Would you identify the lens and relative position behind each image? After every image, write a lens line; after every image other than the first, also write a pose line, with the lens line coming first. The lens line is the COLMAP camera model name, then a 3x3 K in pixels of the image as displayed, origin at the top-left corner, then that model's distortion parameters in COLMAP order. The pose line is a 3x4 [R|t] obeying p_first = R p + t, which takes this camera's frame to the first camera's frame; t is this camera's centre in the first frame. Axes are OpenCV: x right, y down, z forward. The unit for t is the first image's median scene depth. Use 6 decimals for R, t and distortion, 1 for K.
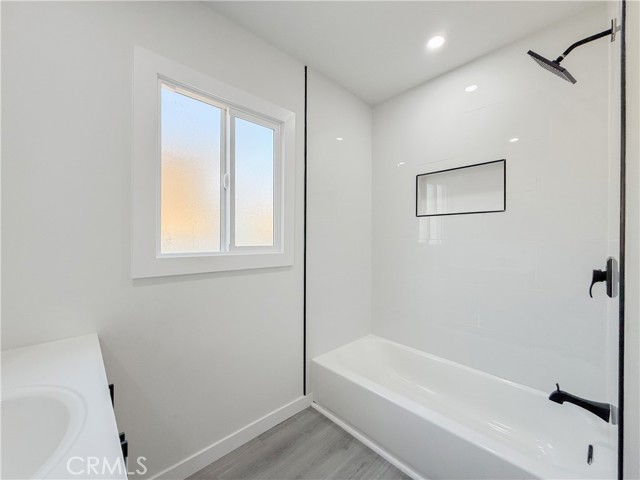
lens RADIAL K [[256.2, 0, 319.1], [0, 256.2, 243.6], [0, 0, 1]] dist [0.001205, -0.000161]
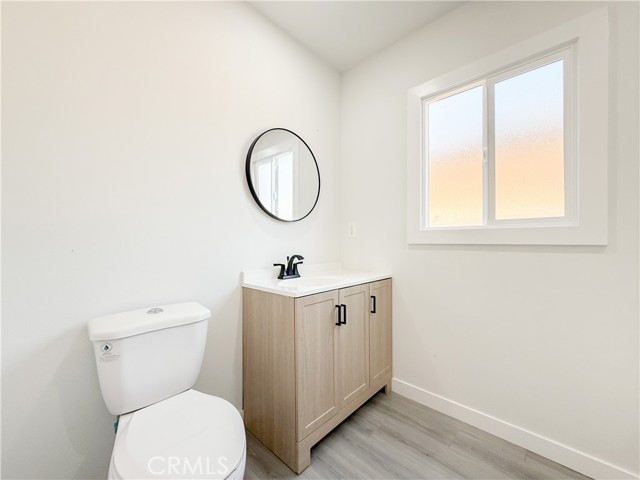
lens RADIAL K [[256.2, 0, 319.8], [0, 256.2, 237.7], [0, 0, 1]] dist [0.001205, -0.000161]
pose [[0.055741, -0.014354, -0.998342, 0.581759], [-0.009505, 0.999844, -0.014907, 0.098951], [0.998400, 0.010321, 0.055596, 0.303677]]
